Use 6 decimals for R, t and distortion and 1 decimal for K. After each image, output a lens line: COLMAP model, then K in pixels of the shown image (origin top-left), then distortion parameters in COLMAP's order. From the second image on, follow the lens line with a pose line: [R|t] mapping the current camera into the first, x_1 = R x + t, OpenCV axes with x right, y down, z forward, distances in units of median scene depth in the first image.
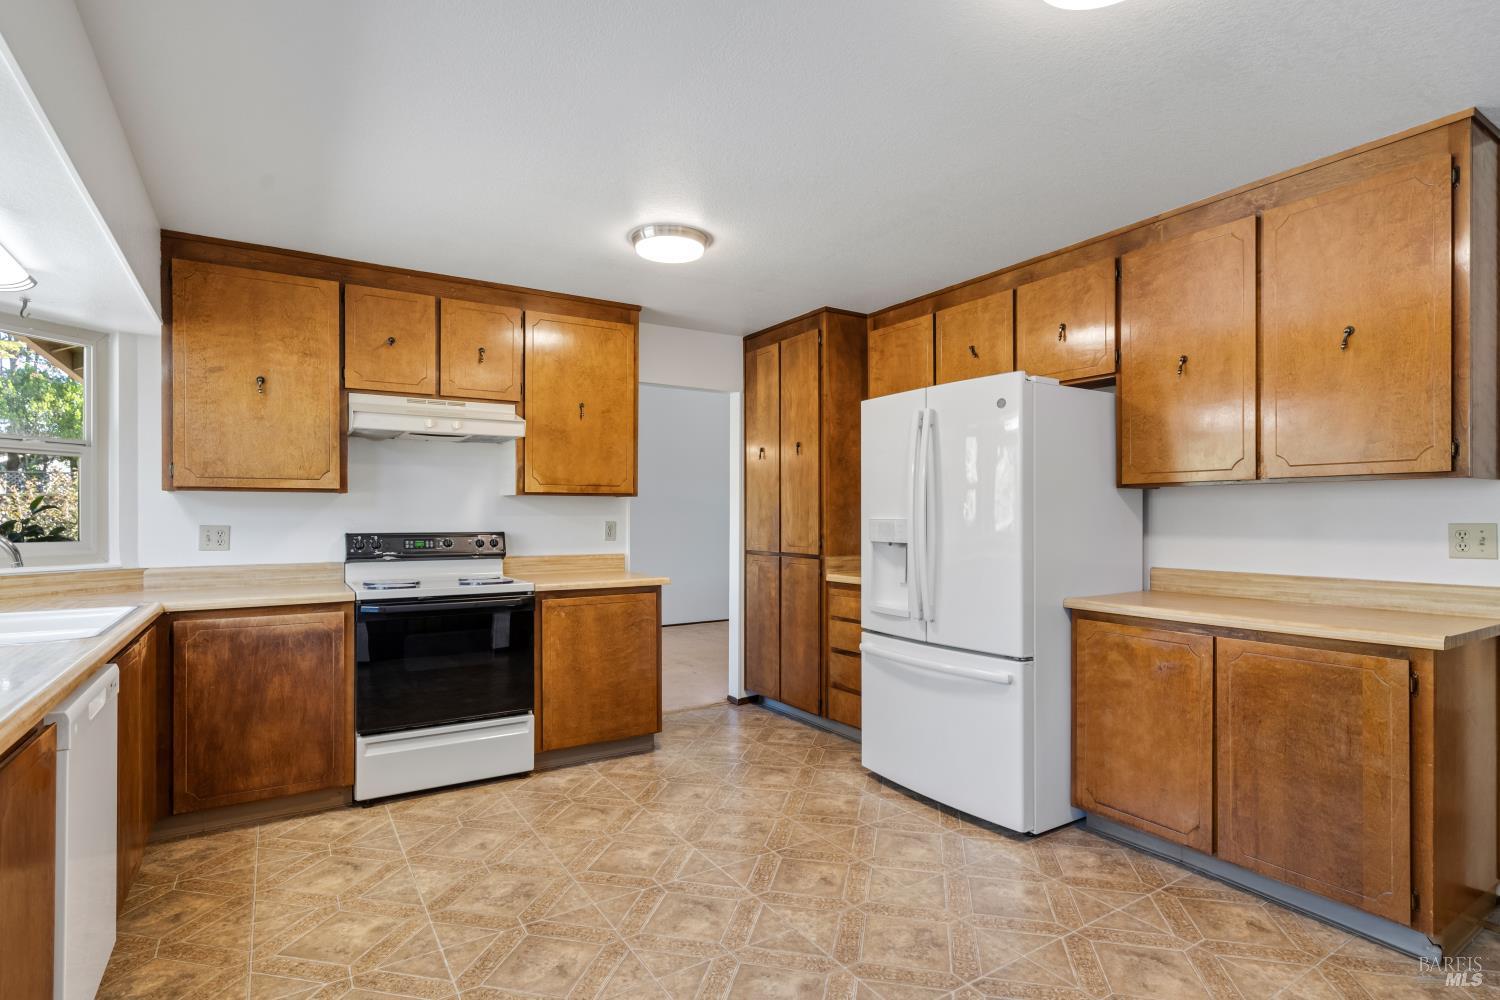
lens RADIAL K [[746.4, 0, 745.5], [0, 746.4, 514.4], [0, 0, 1]] dist [0.001592, 0.000043]
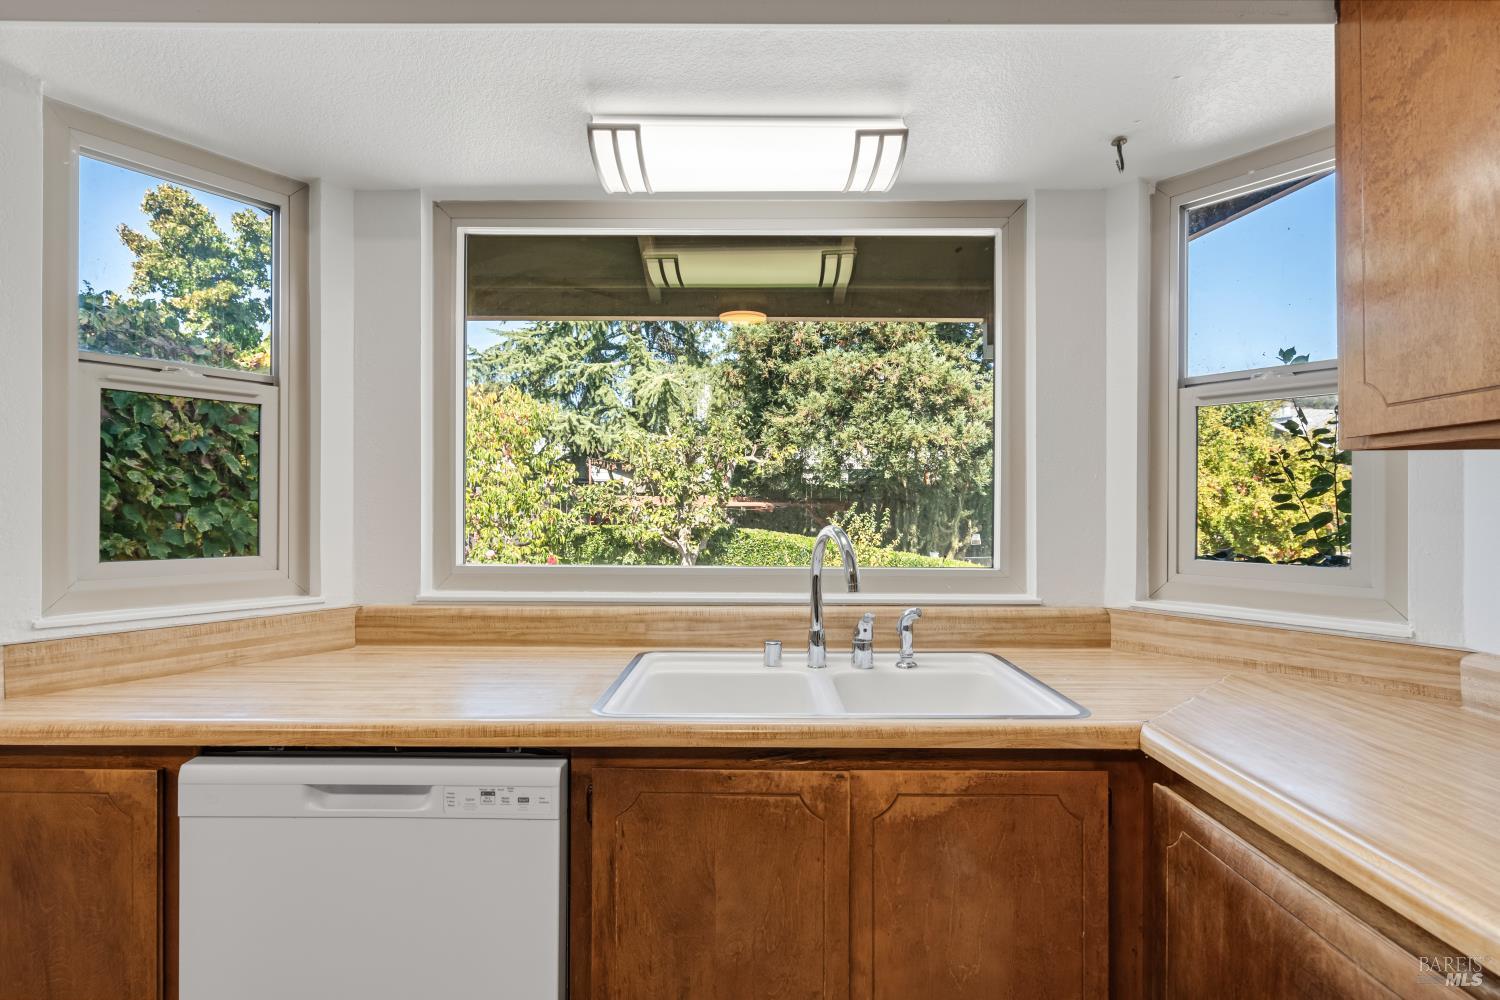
lens RADIAL K [[727.9, 0, 749.5], [0, 727.9, 507.9], [0, 0, 1]] dist [0.002035, 0.000151]
pose [[-0.541472, -0.004548, -0.840706, -0.282402], [-0.007064, 0.999975, -0.000861, -0.000034], [0.840689, 0.005472, -0.541491, 0.898908]]
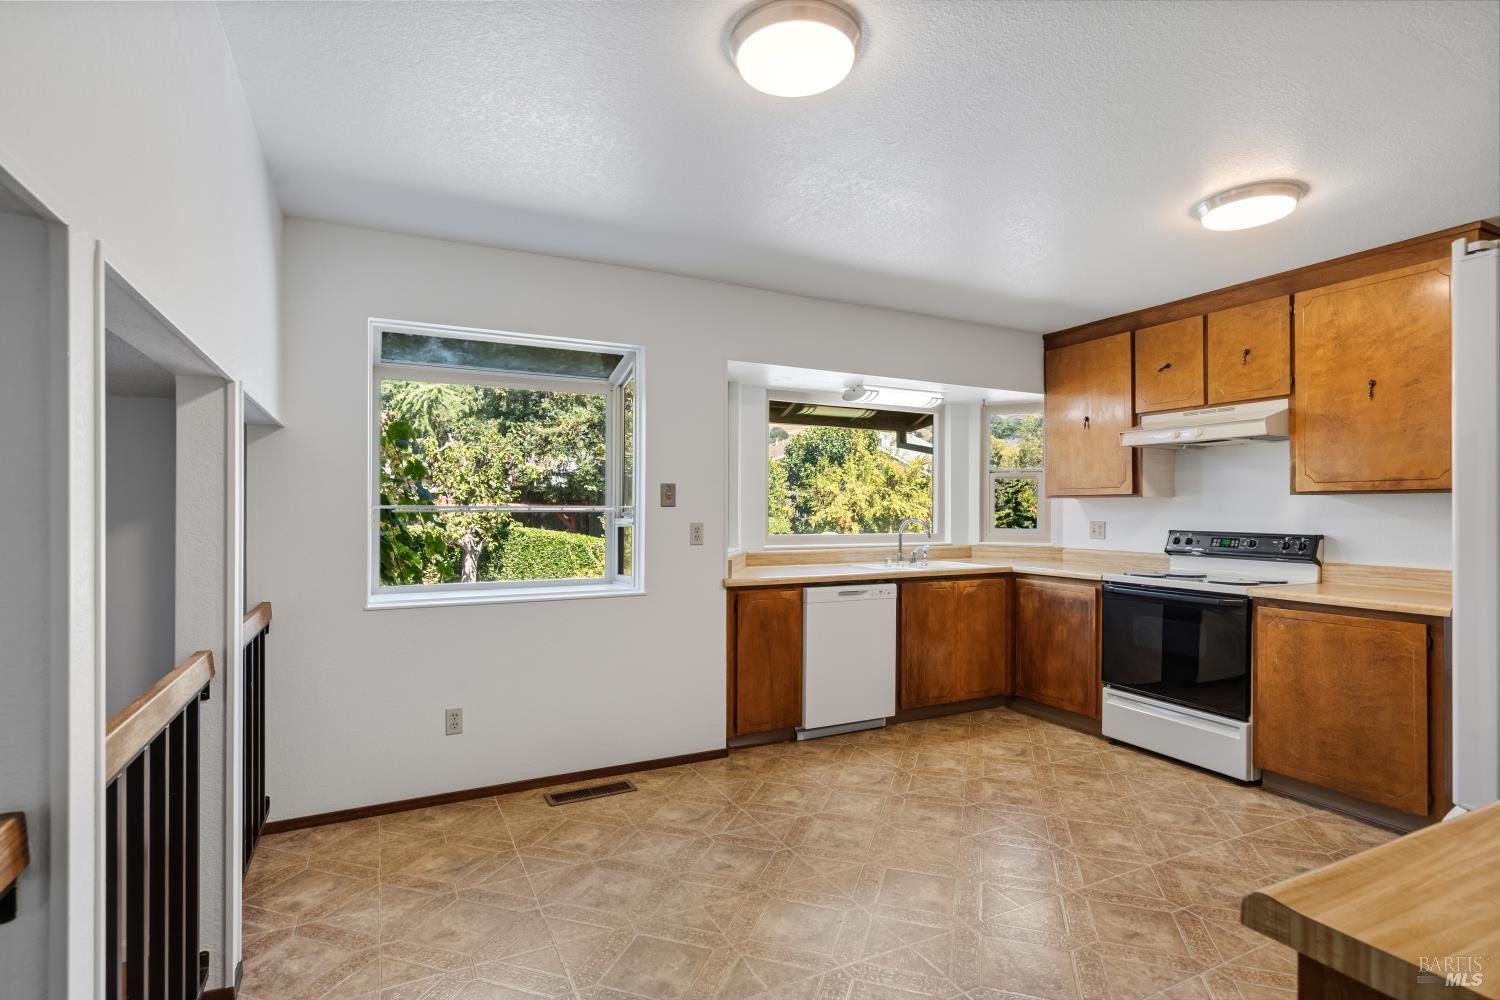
lens RADIAL K [[727.9, 0, 749.5], [0, 727.9, 507.9], [0, 0, 1]] dist [0.002035, 0.000151]
pose [[-0.092044, -0.003550, -0.995749, 0.778763], [-0.007211, 0.999970, -0.002899, -0.002657], [0.995729, 0.006913, -0.092066, 0.489401]]
